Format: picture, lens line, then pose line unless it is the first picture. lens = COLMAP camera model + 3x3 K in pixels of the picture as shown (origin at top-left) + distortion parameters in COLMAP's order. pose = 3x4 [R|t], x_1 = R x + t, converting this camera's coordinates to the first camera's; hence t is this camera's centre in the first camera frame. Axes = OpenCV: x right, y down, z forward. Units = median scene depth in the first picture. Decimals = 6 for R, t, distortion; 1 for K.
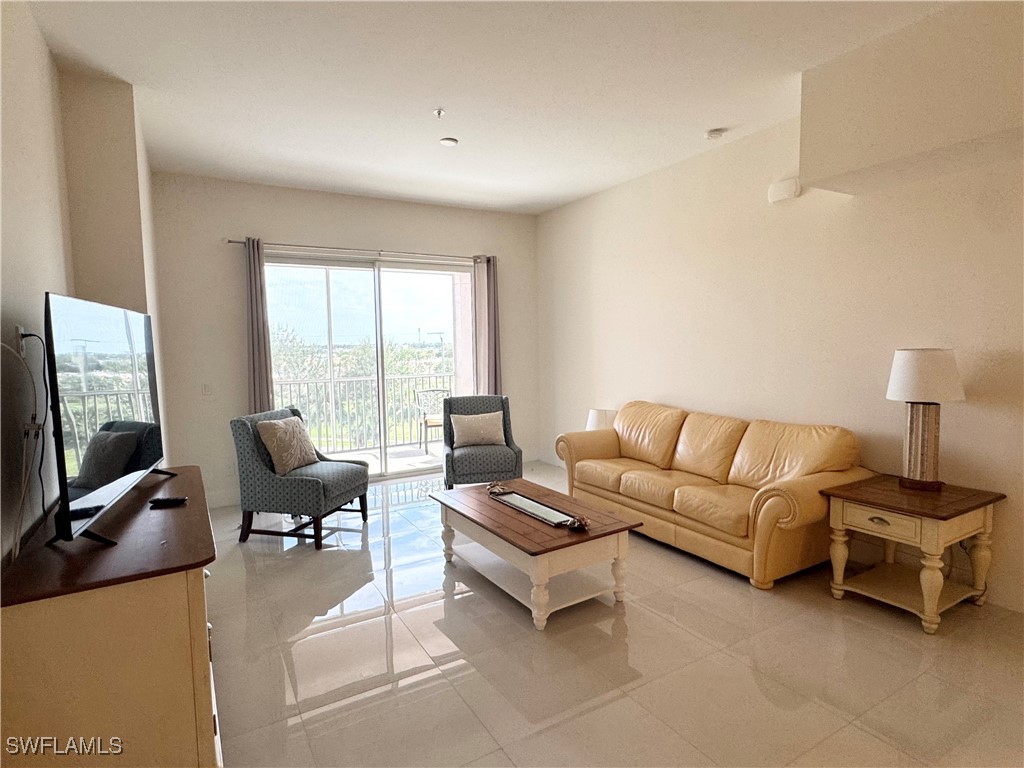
lens RADIAL K [[546.0, 0, 492.9], [0, 546.0, 388.6], [0, 0, 1]] dist [0.025168, -0.000282]
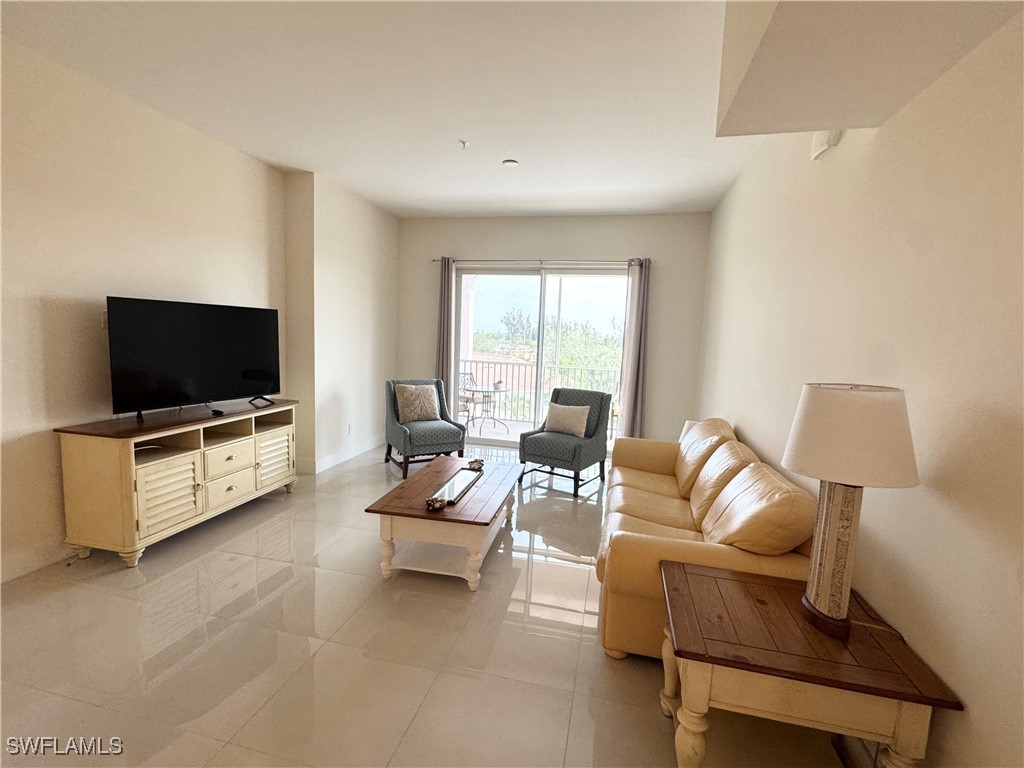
lens RADIAL K [[463.2, 0, 510.0], [0, 463.2, 384.9], [0, 0, 1]] dist [-0.002120, -0.000440]
pose [[0.738146, 0.122578, -0.663412, 0.443462], [-0.112956, 0.991929, 0.057597, -0.030933], [0.665118, 0.032421, 0.746034, 0.204668]]
